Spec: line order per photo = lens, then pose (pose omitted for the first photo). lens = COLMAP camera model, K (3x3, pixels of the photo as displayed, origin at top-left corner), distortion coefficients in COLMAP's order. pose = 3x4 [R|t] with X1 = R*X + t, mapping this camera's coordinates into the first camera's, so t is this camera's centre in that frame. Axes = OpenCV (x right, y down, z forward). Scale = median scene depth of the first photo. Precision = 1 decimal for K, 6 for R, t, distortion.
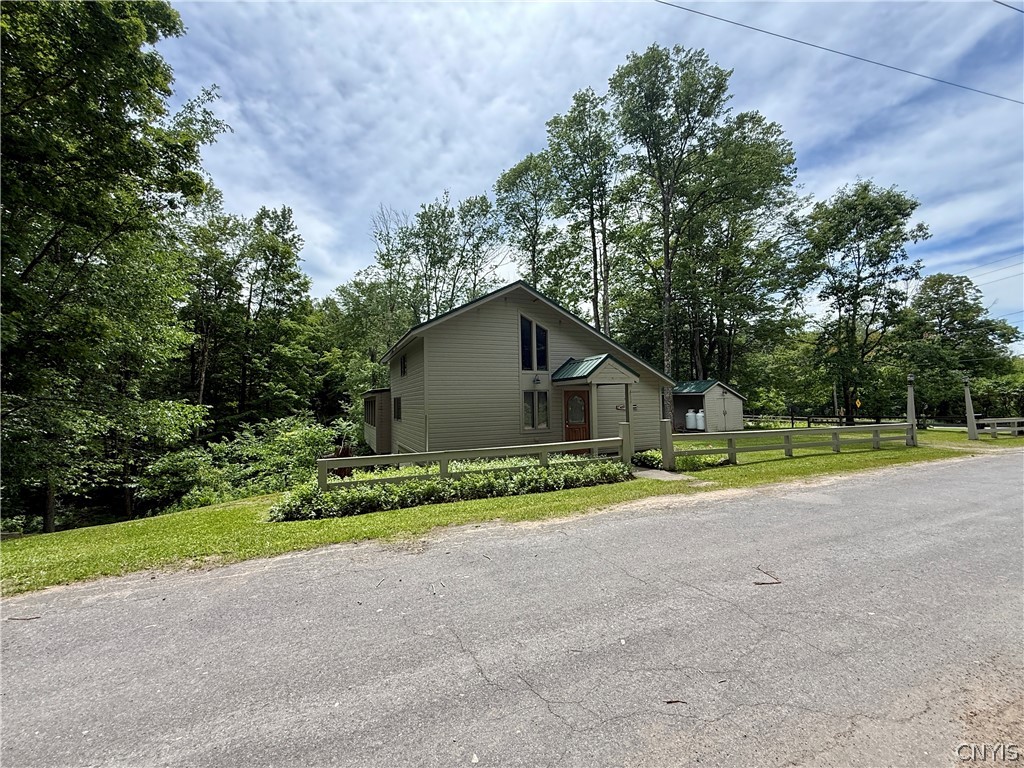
lens RADIAL K [[404.8, 0, 511.3], [0, 404.8, 390.7], [0, 0, 1]] dist [-0.007200, 0.001631]
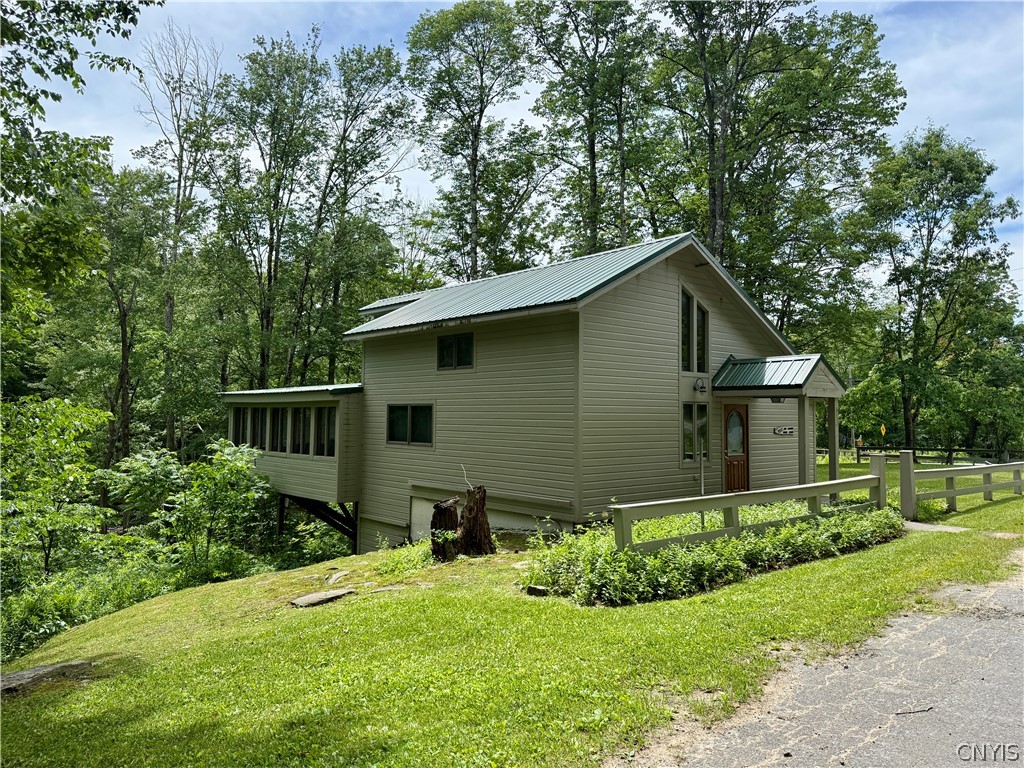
lens RADIAL K [[728.3, 0, 512.2], [0, 728.3, 378.8], [0, 0, 1]] dist [-0.011955, -0.011406]
pose [[0.950575, 0.041973, 0.307645, -0.226813], [-0.033546, 0.998904, -0.032631, 0.003780], [-0.308677, 0.020698, 0.950942, -0.001839]]
